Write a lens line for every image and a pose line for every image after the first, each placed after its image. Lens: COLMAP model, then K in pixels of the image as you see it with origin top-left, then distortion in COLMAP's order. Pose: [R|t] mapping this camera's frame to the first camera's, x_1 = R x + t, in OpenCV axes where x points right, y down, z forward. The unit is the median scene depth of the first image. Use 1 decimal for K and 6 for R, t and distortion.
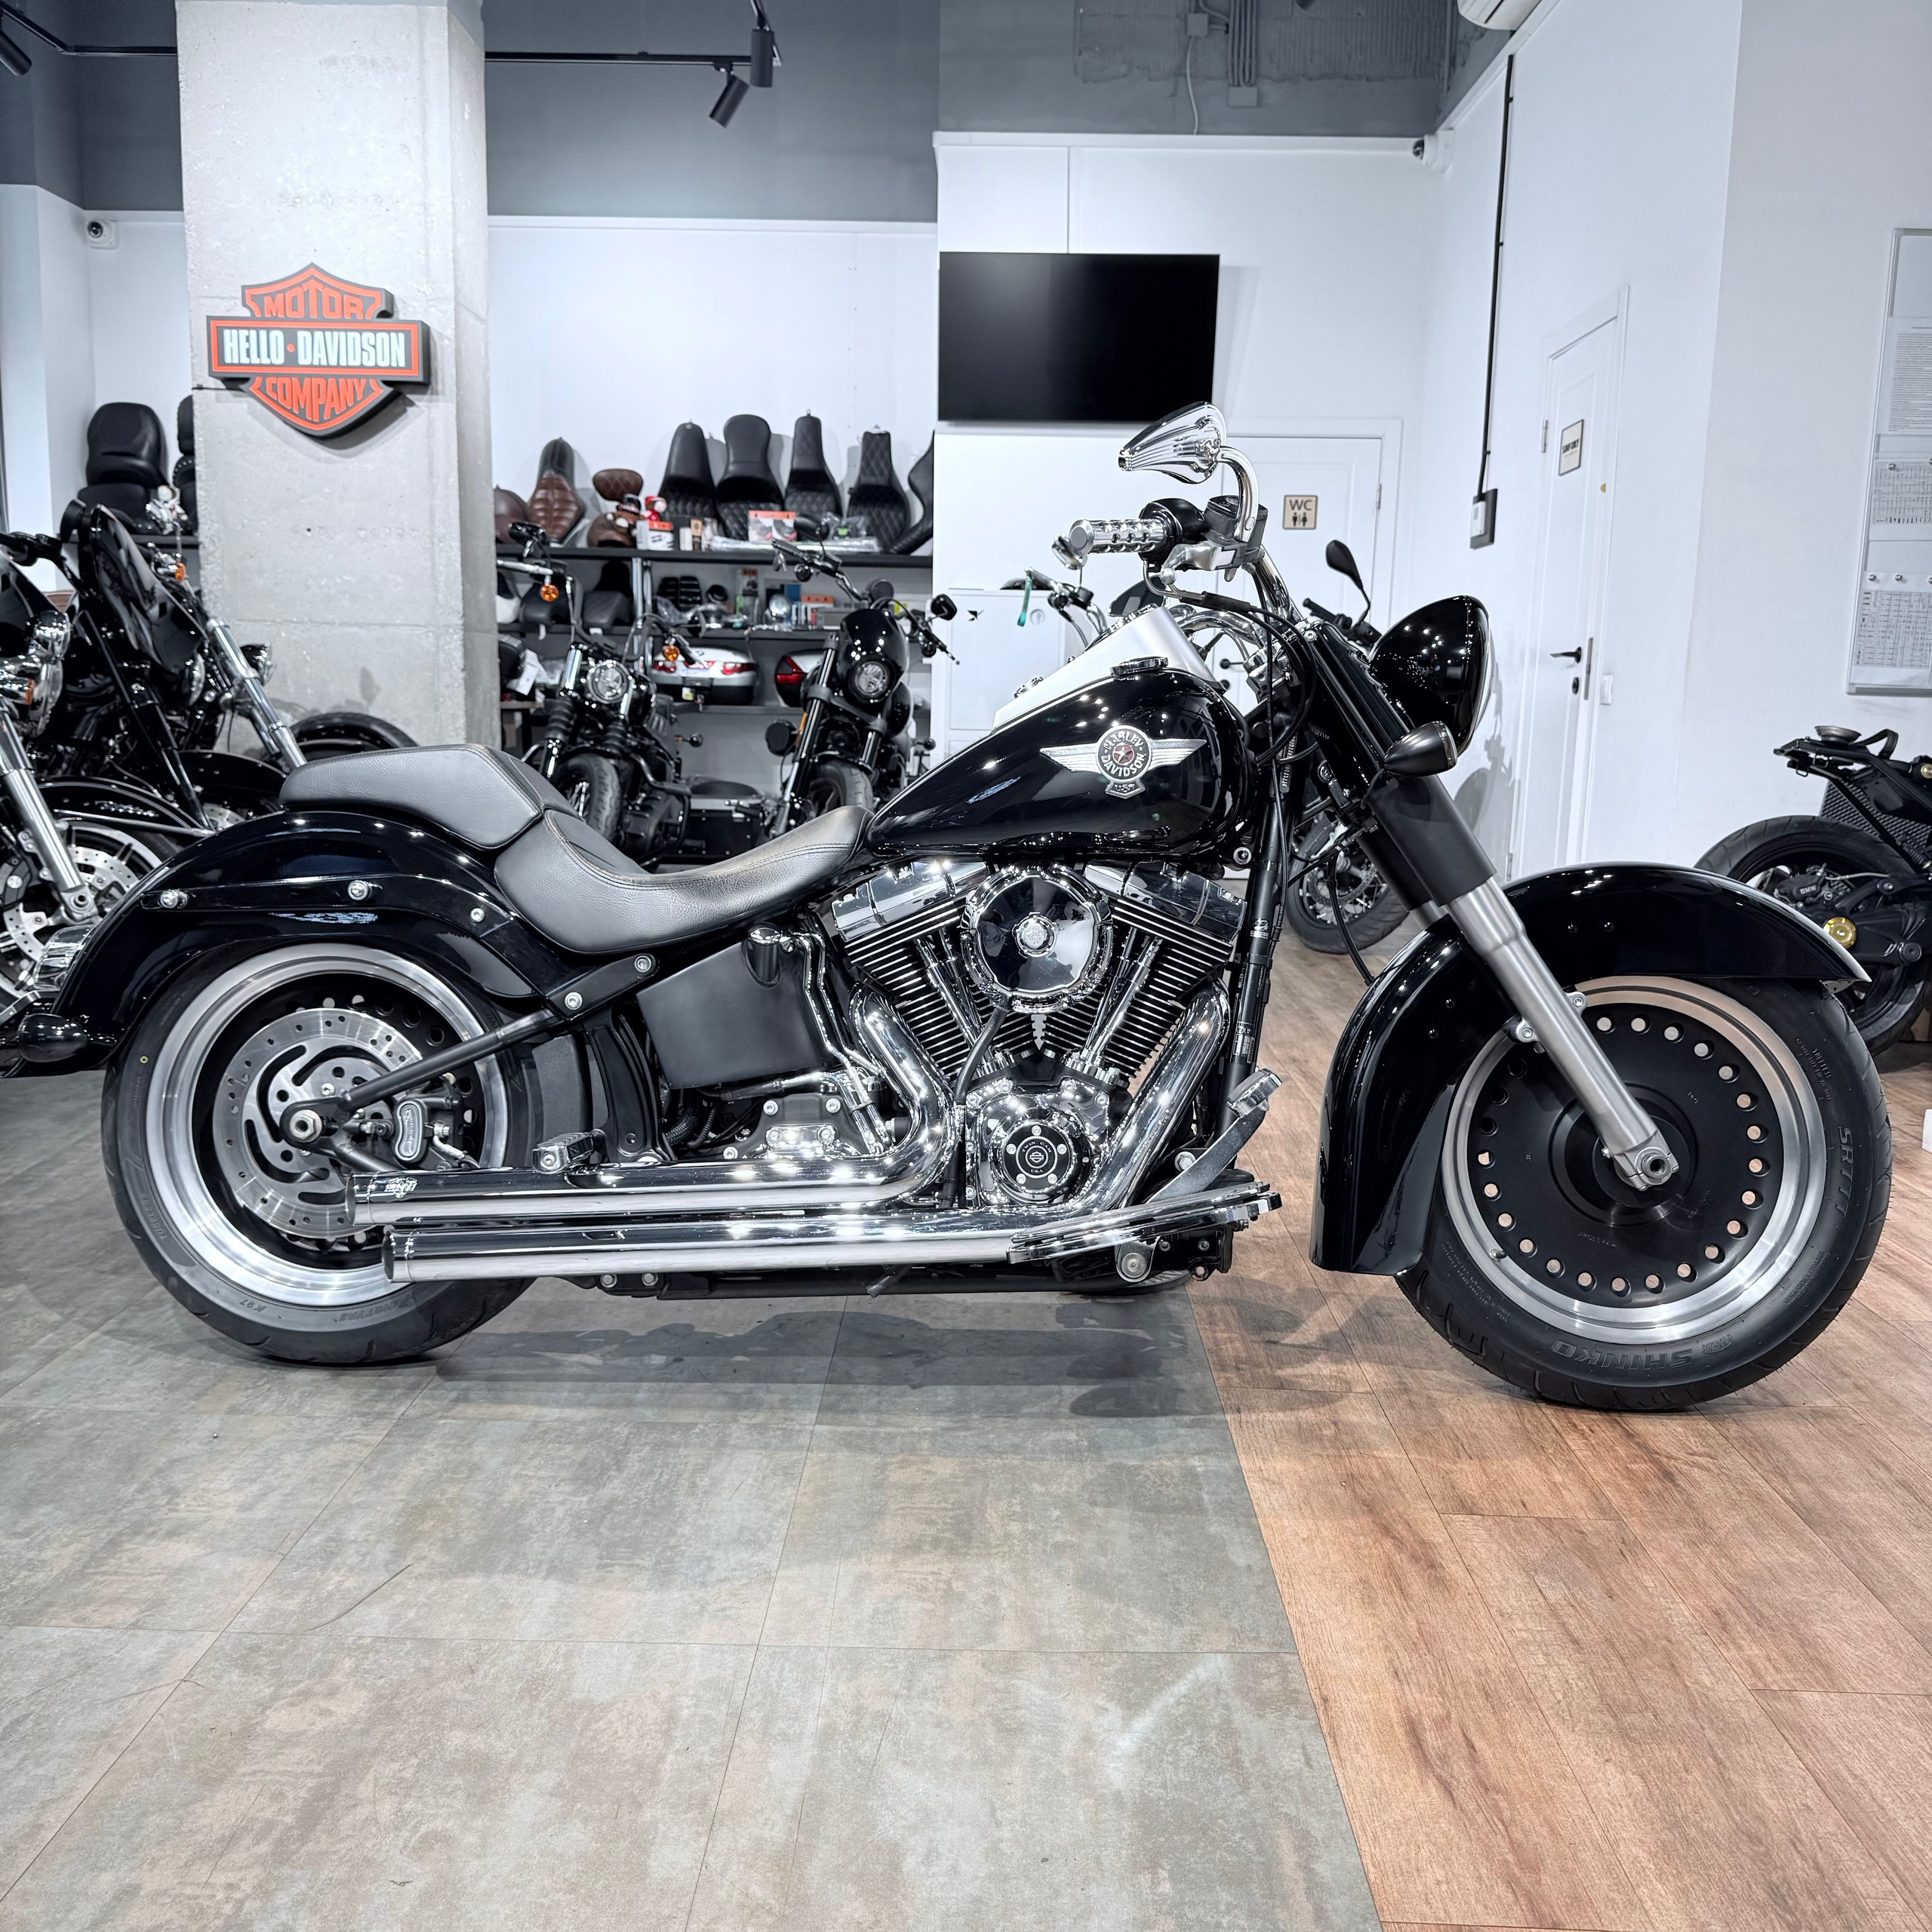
lens RADIAL K [[1788.9, 0, 964.4], [0, 1788.9, 971.4], [0, 0, 1]] dist [0.143346, -0.285832]
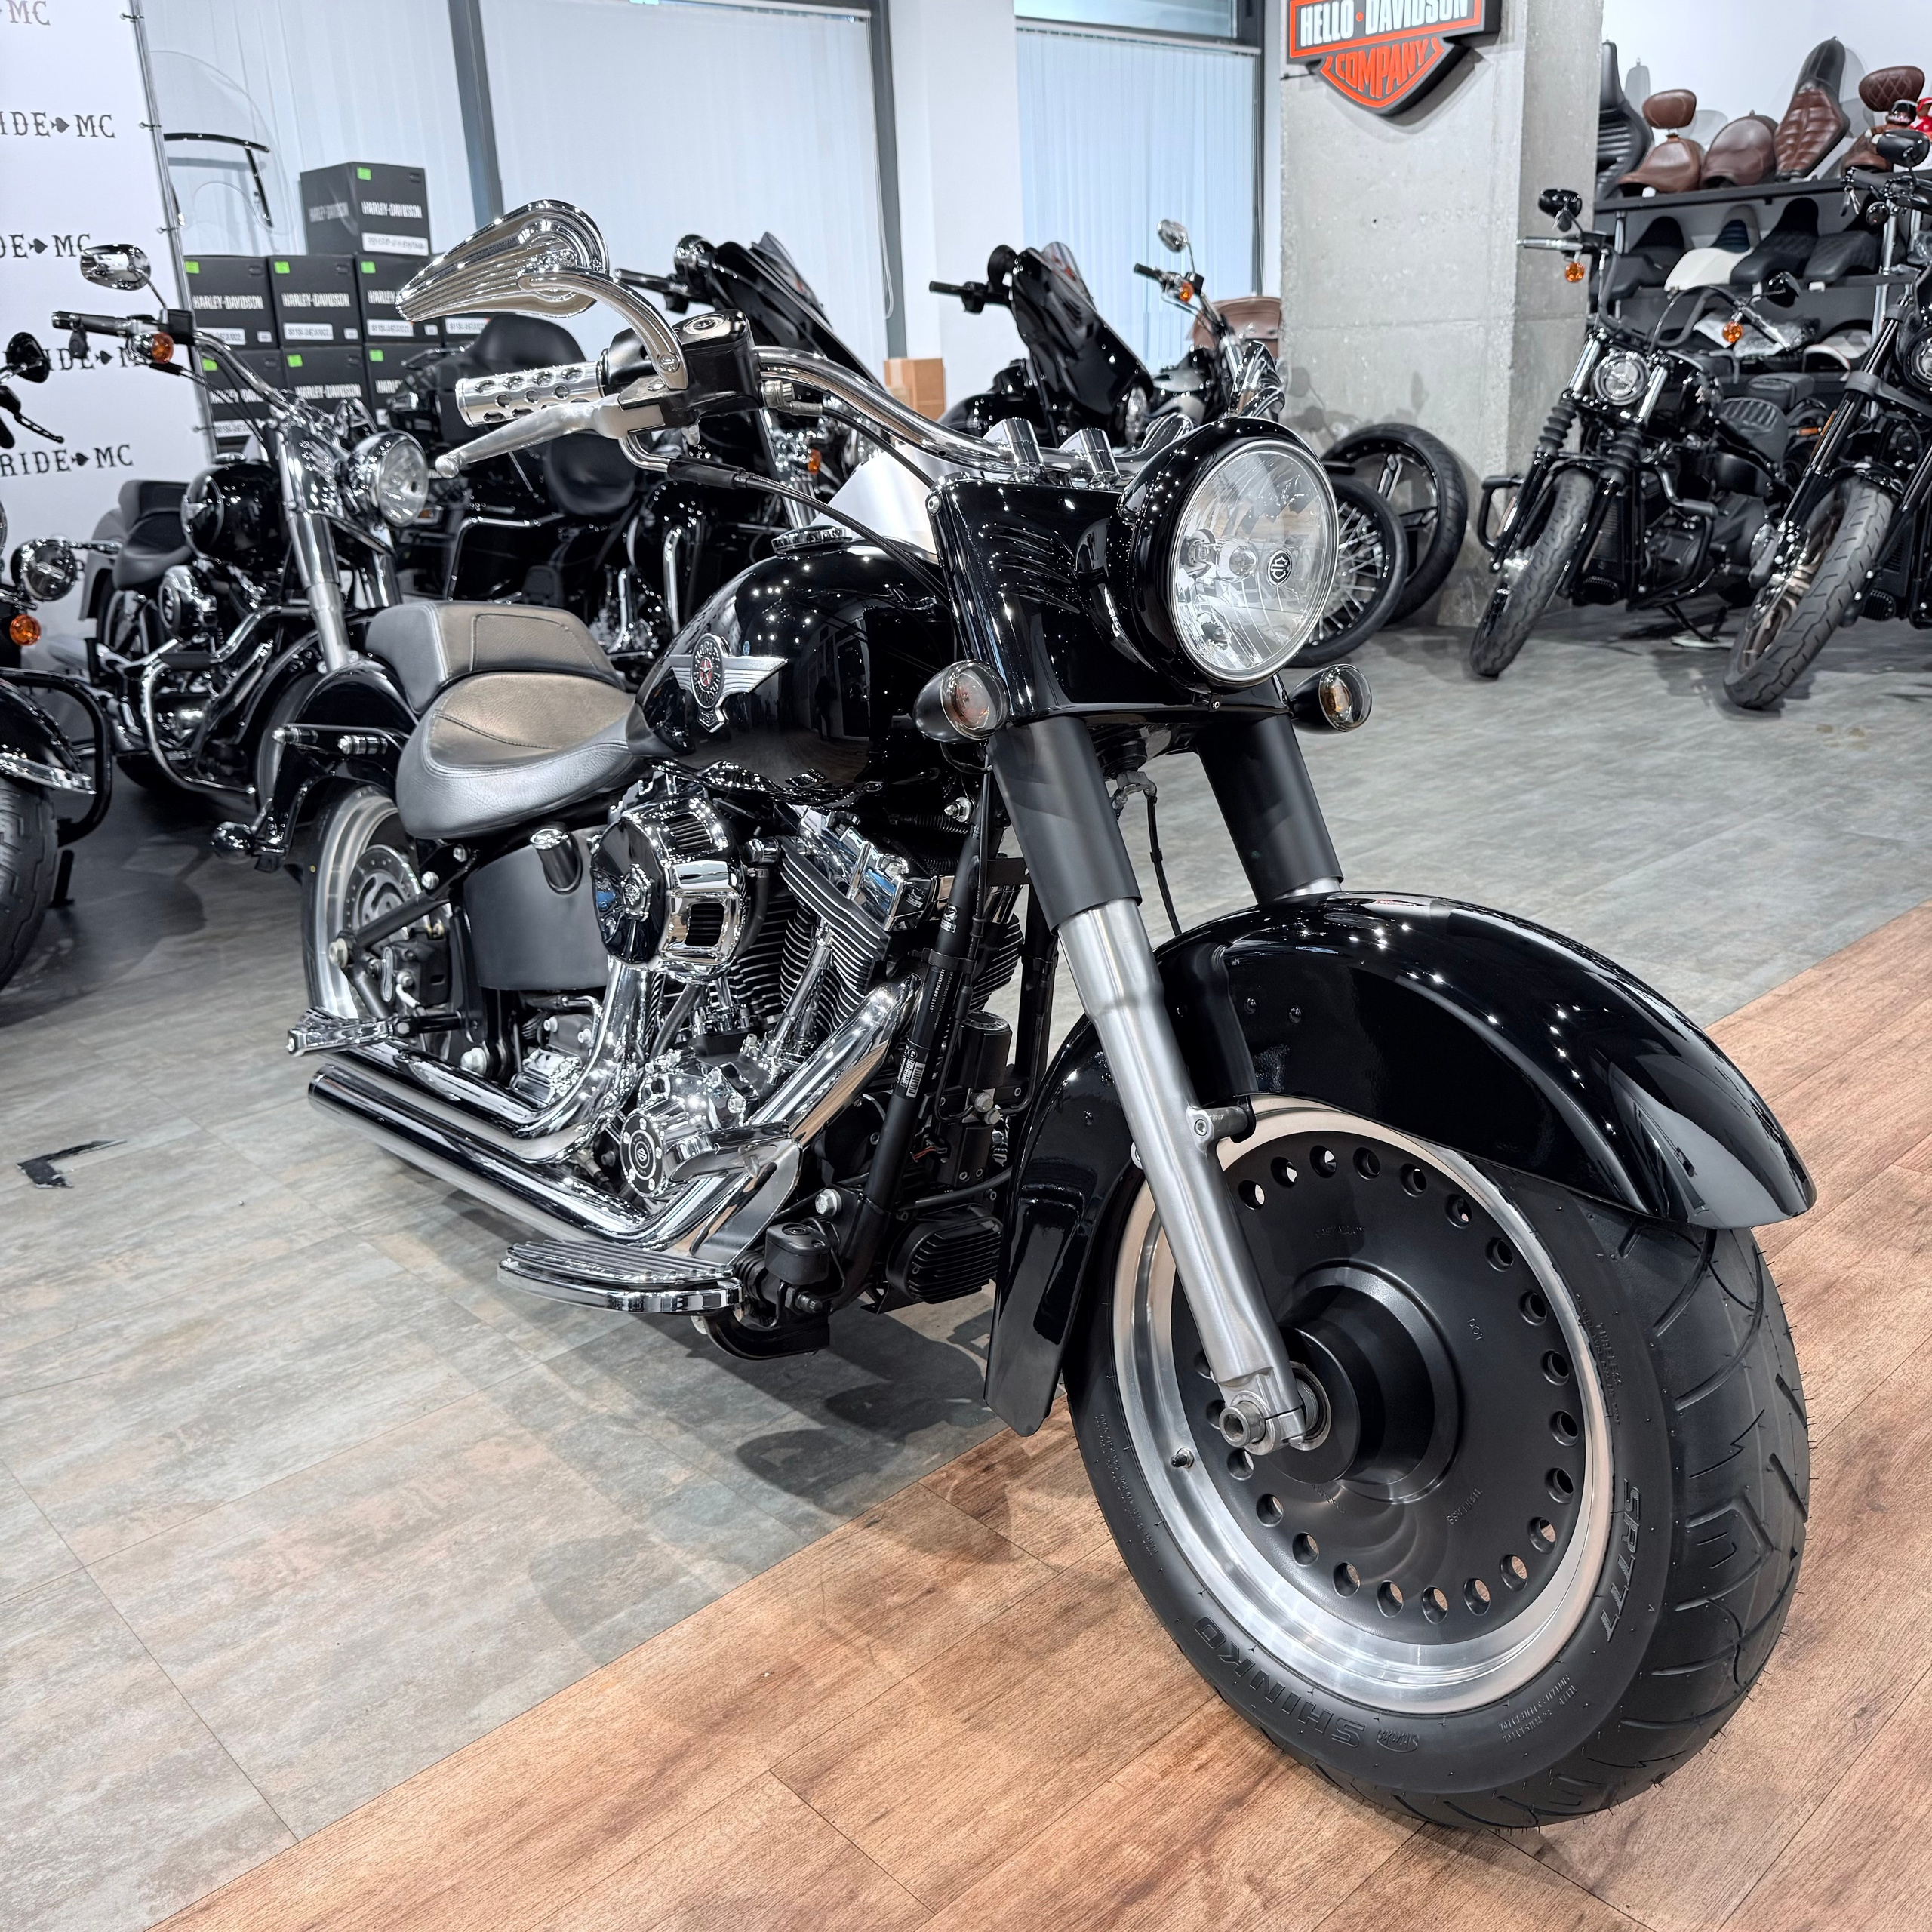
lens RADIAL K [[1804.9, 0, 966.0], [0, 1804.9, 966.0], [0, 0, 1]] dist [0.079801, -0.133545]
pose [[0.689589, 0.180416, -0.701368, 0.658521], [-0.048935, 0.977866, 0.203428, -0.146812], [0.722546, -0.105960, 0.683154, 0.501033]]
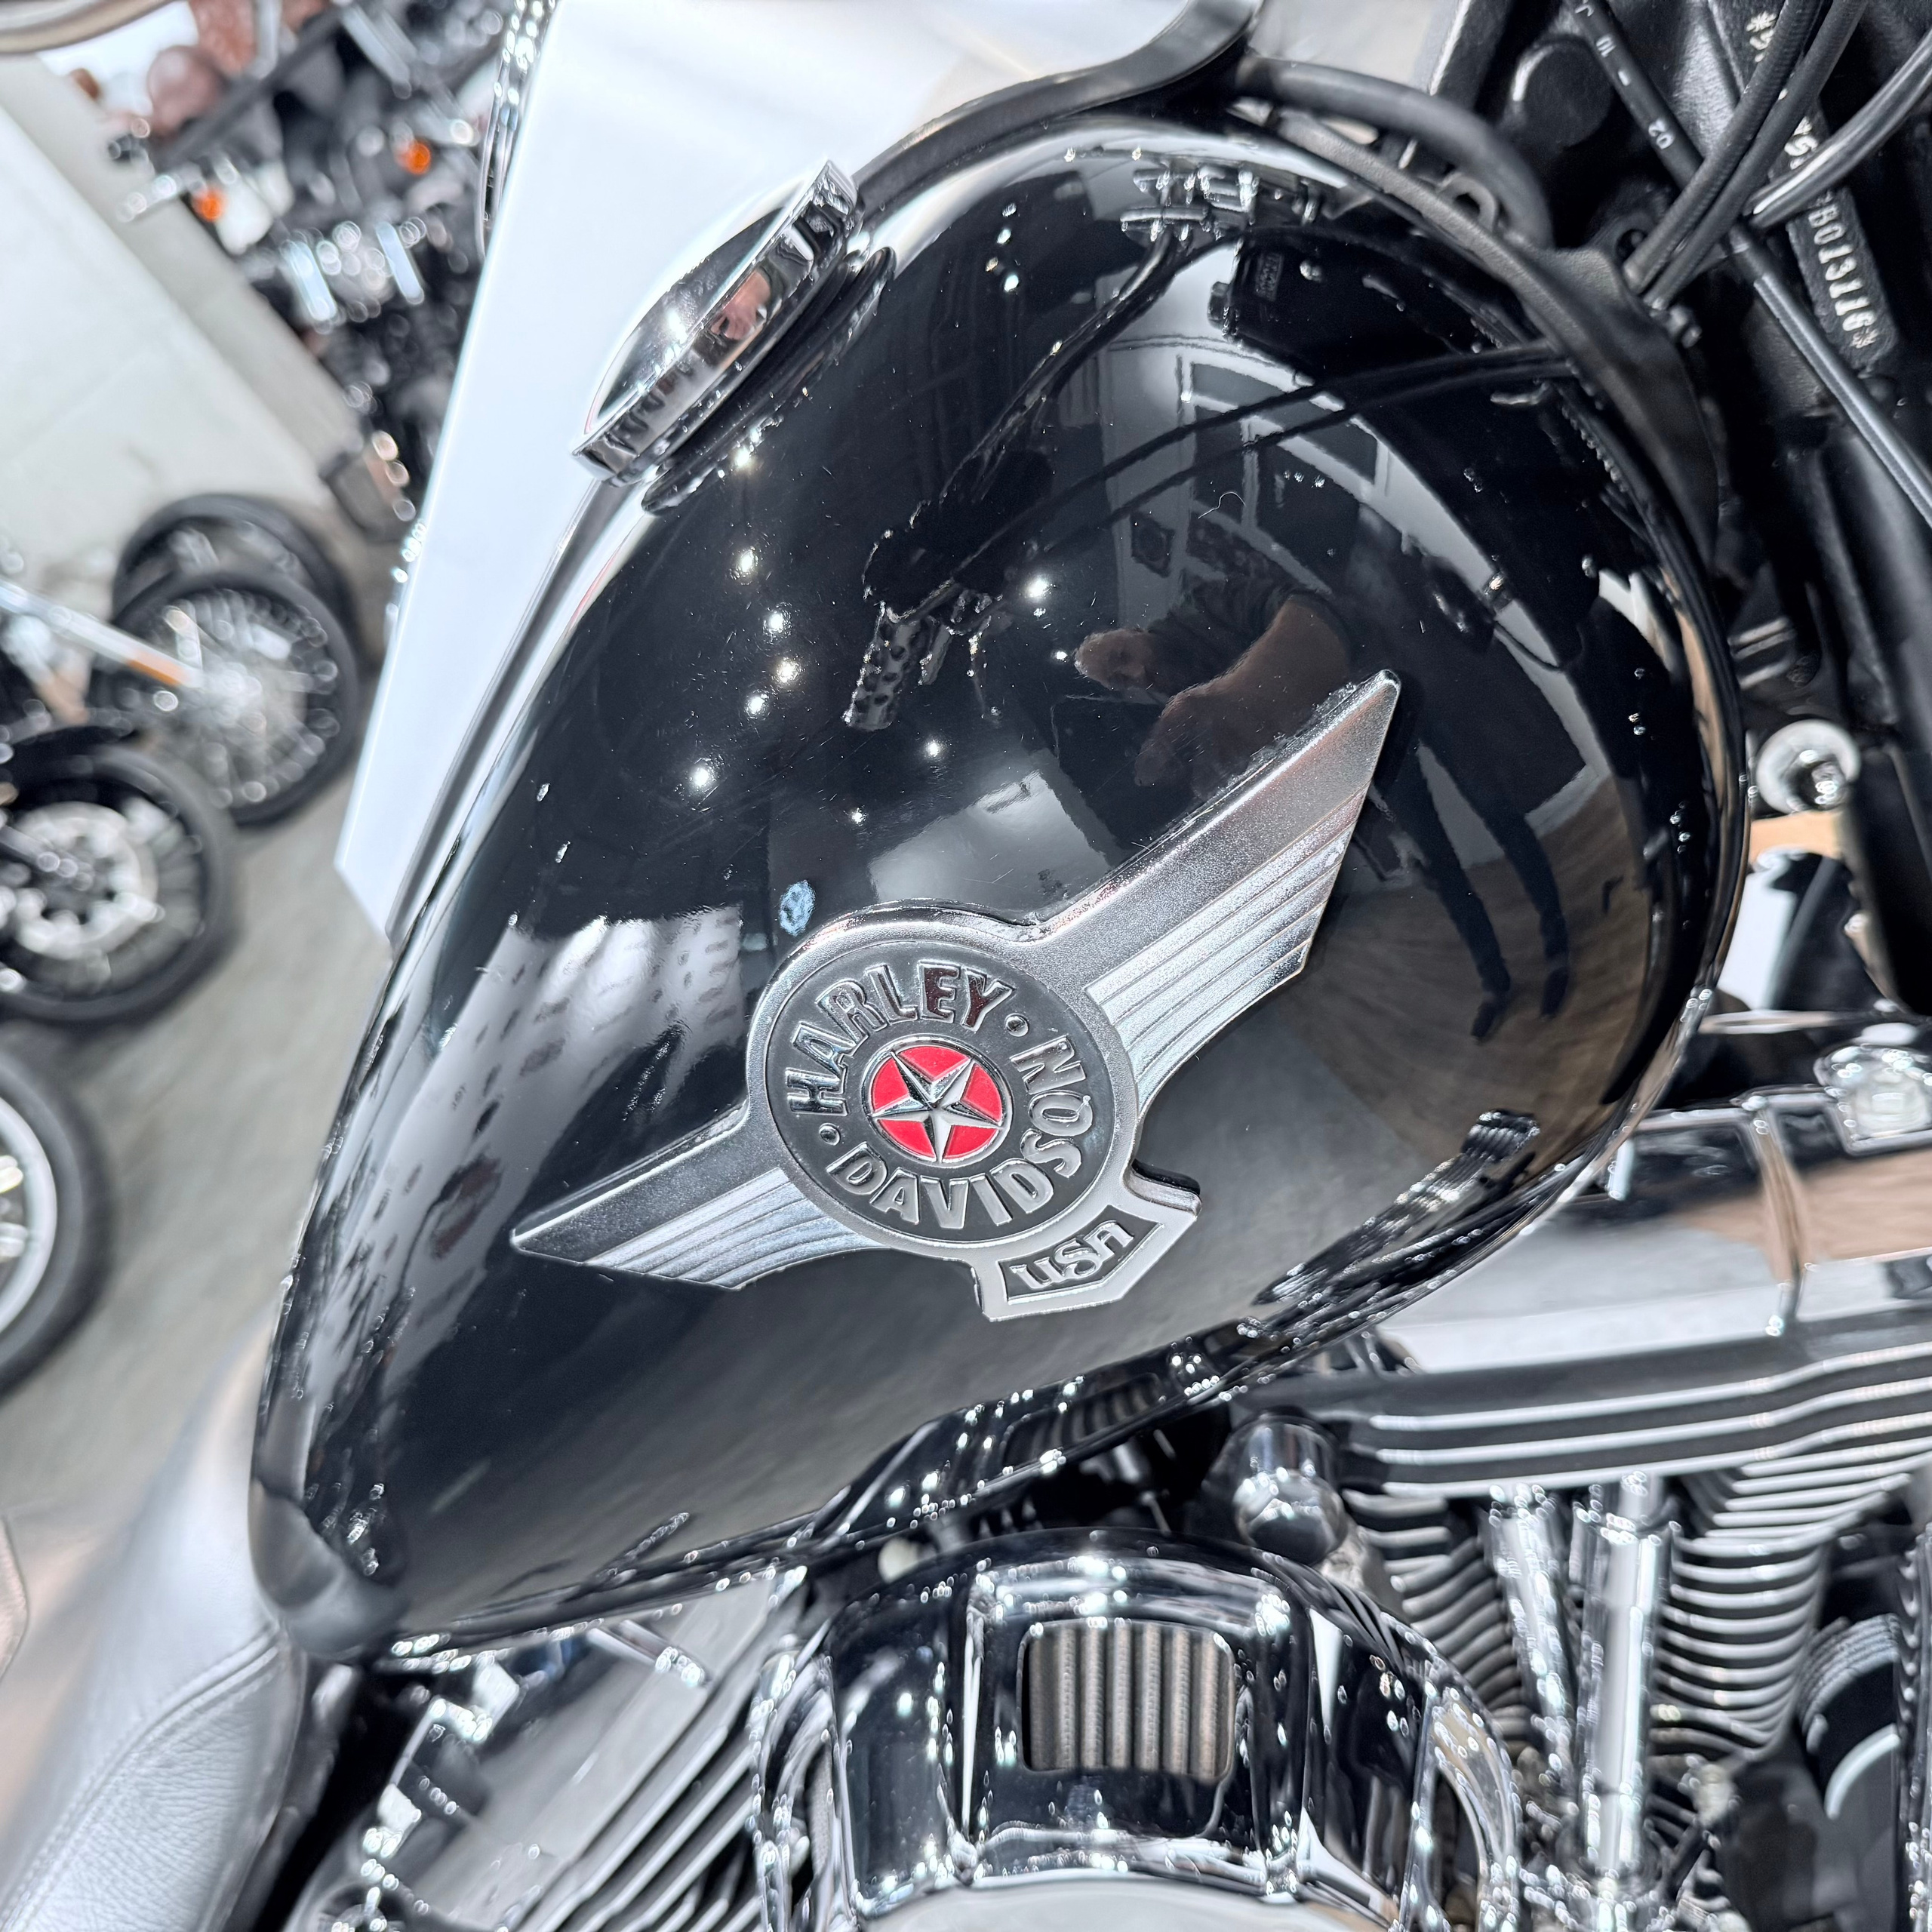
lens RADIAL K [[1849.3, 0, 958.7], [0, 1849.3, 970.1], [0, 0, 1]] dist [0.005713, -0.021450]
pose [[0.817304, -0.502573, -0.281841, 0.124970], [0.573886, 0.753848, 0.319951, -0.160245], [0.051667, -0.423242, 0.904542, 0.797988]]
